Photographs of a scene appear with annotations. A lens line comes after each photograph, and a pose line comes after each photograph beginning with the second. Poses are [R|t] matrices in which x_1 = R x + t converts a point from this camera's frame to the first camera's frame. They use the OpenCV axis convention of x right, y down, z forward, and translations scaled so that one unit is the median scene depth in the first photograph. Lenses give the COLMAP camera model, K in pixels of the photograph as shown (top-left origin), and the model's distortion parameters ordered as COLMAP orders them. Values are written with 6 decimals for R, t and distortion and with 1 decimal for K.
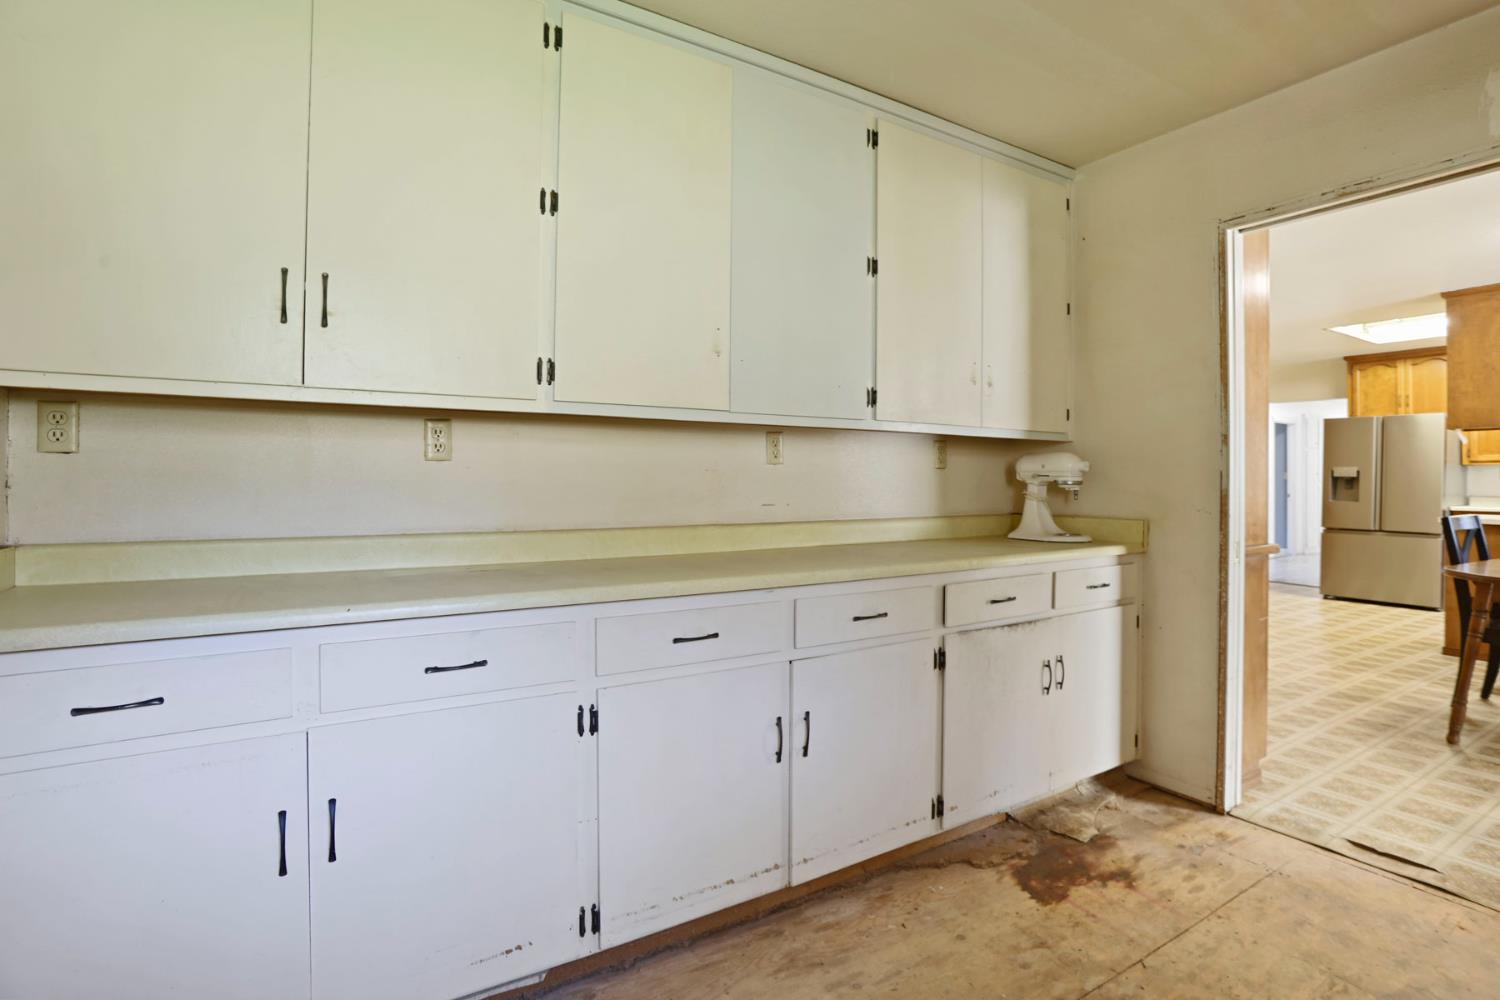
lens RADIAL K [[738.1, 0, 769.0], [0, 738.1, 507.7], [0, 0, 1]] dist [-0.050285, 0.016313]
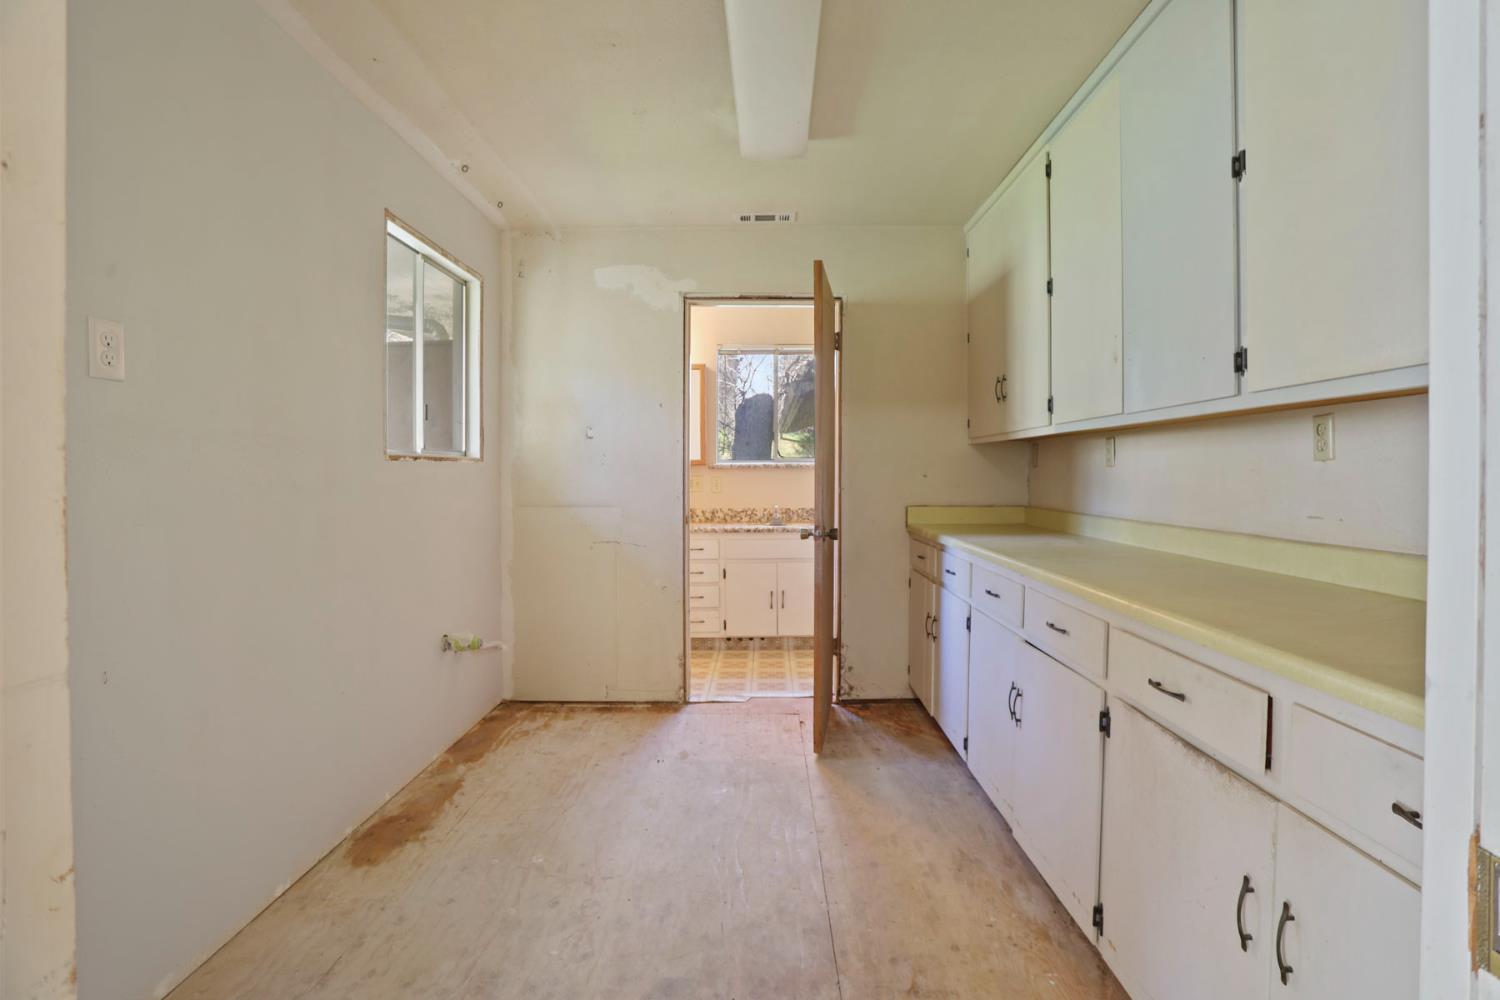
lens RADIAL K [[738.1, 0, 753.6], [0, 738.1, 495.8], [0, 0, 1]] dist [-0.050285, 0.016313]
pose [[-0.556511, 0.021441, -0.830563, 1.109680], [-0.025178, 0.998773, 0.042653, -0.052225], [0.830458, 0.044648, -0.555288, 1.172286]]
